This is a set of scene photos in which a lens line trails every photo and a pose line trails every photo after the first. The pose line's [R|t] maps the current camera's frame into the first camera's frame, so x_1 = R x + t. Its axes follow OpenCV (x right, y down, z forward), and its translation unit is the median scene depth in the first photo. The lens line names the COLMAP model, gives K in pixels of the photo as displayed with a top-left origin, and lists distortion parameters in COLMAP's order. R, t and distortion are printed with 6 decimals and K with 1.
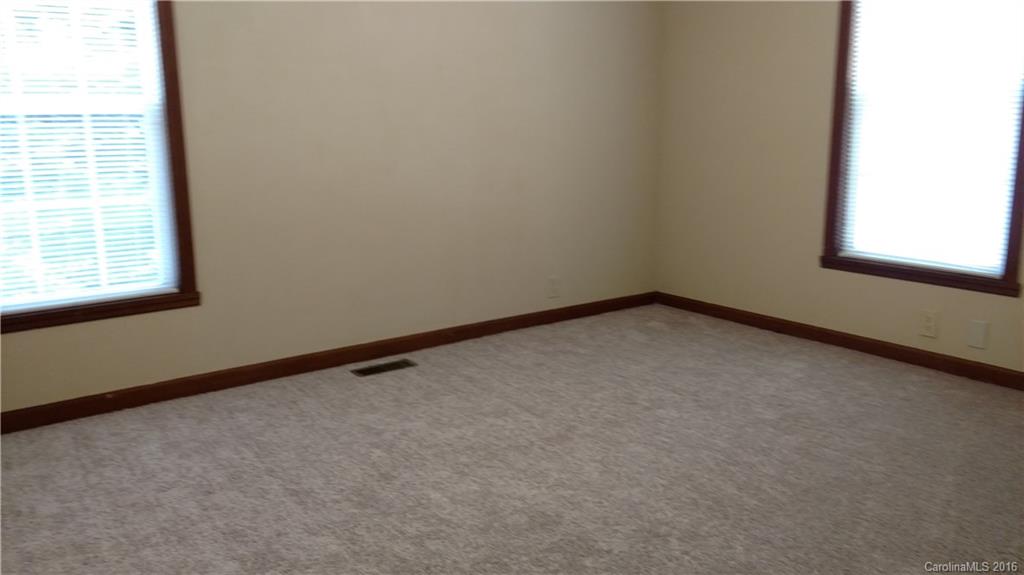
lens RADIAL K [[821.3, 0, 512.0], [0, 821.3, 287.5], [0, 0, 1]] dist [0.001852, -0.000063]
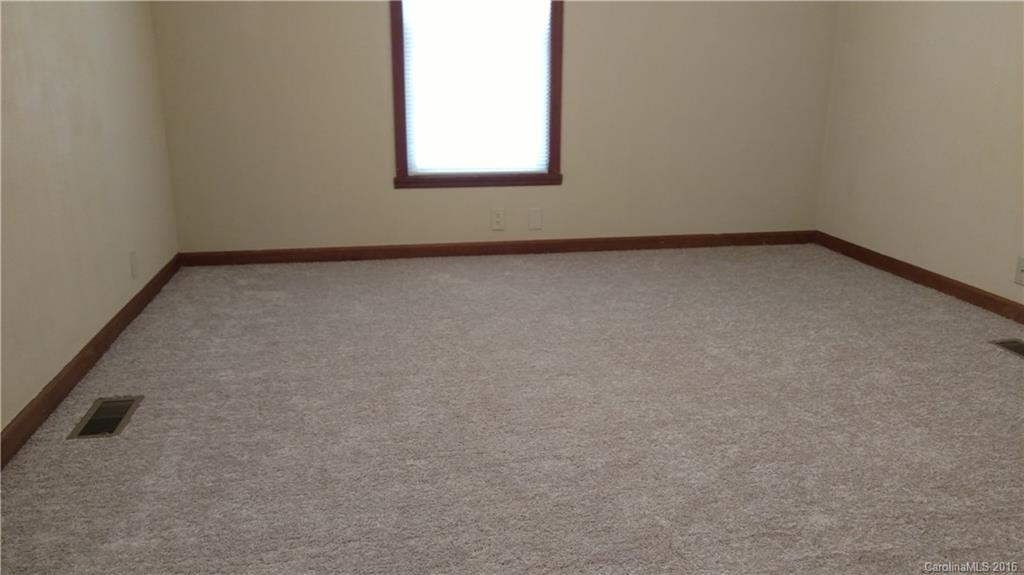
lens RADIAL K [[821.3, 0, 512.0], [0, 821.3, 287.5], [0, 0, 1]] dist [0.001852, -0.000063]
pose [[0.451064, -0.228241, 0.862814, -0.552324], [0.176596, 0.970458, 0.164395, -0.053354], [-0.874846, 0.078217, 0.478045, 0.391421]]
